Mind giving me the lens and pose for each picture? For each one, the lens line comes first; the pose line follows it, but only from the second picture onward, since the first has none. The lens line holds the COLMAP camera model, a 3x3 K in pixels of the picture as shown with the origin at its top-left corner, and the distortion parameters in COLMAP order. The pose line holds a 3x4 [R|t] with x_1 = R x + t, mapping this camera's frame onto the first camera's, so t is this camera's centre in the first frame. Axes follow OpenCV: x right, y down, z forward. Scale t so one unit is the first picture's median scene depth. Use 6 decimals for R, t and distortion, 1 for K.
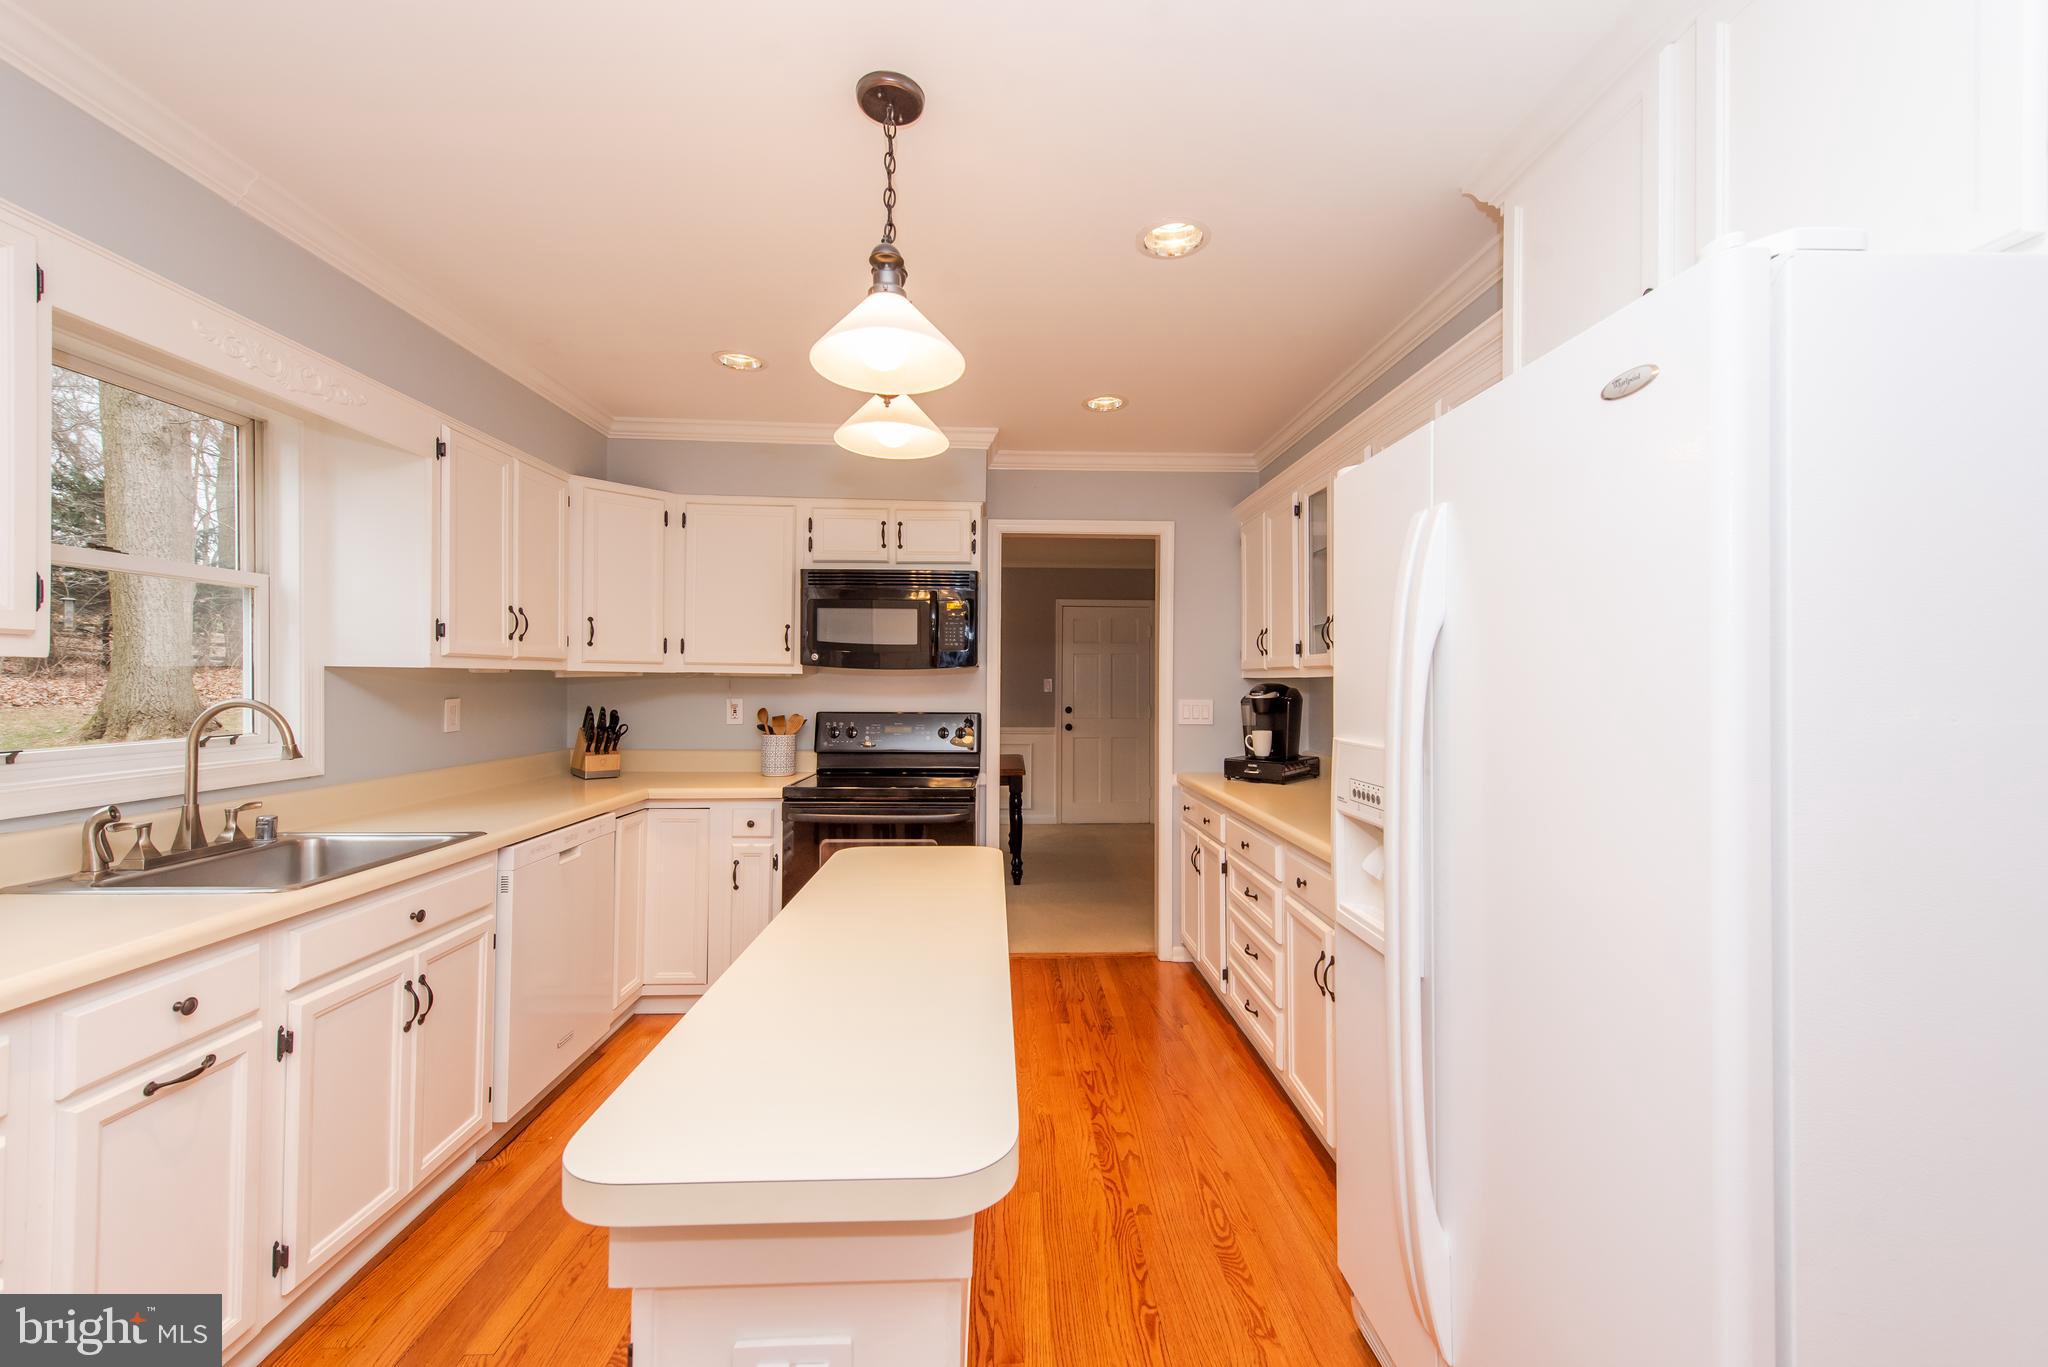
lens RADIAL K [[802.8, 0, 1027.4], [0, 802.8, 682.8], [0, 0, 1]] dist [0.014992, -0.003687]
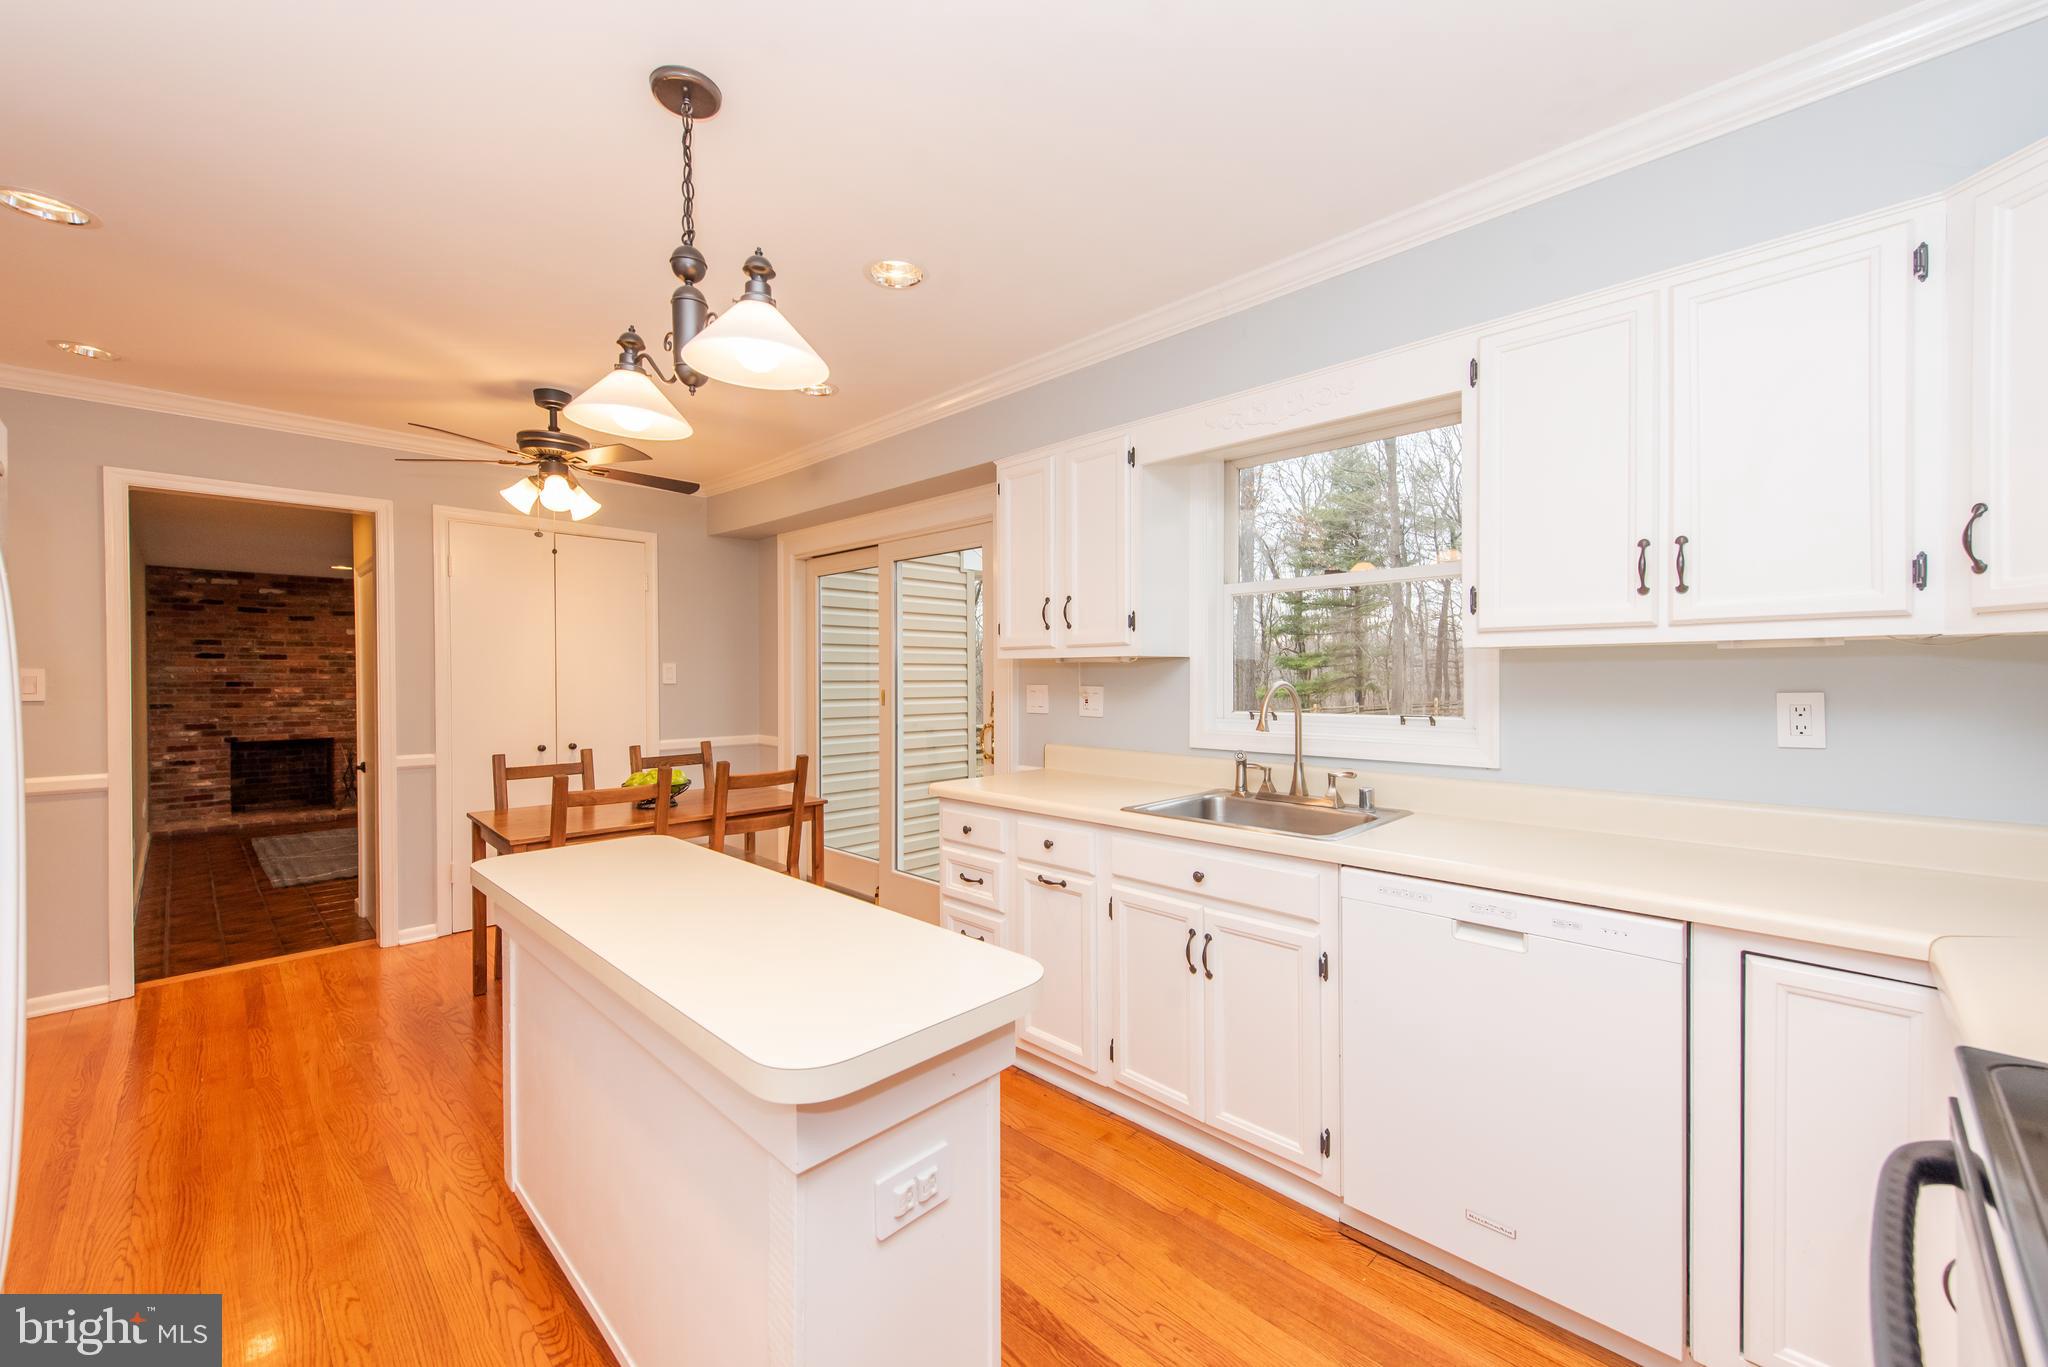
lens RADIAL K [[802.8, 0, 1026.8], [0, 802.8, 682.5], [0, 0, 1]] dist [0.014992, -0.003687]
pose [[-0.730369, 0.004047, -0.683041, 0.096879], [0.000444, 0.999985, 0.005450, 0.008059], [0.683052, 0.003677, -0.730360, 0.907407]]
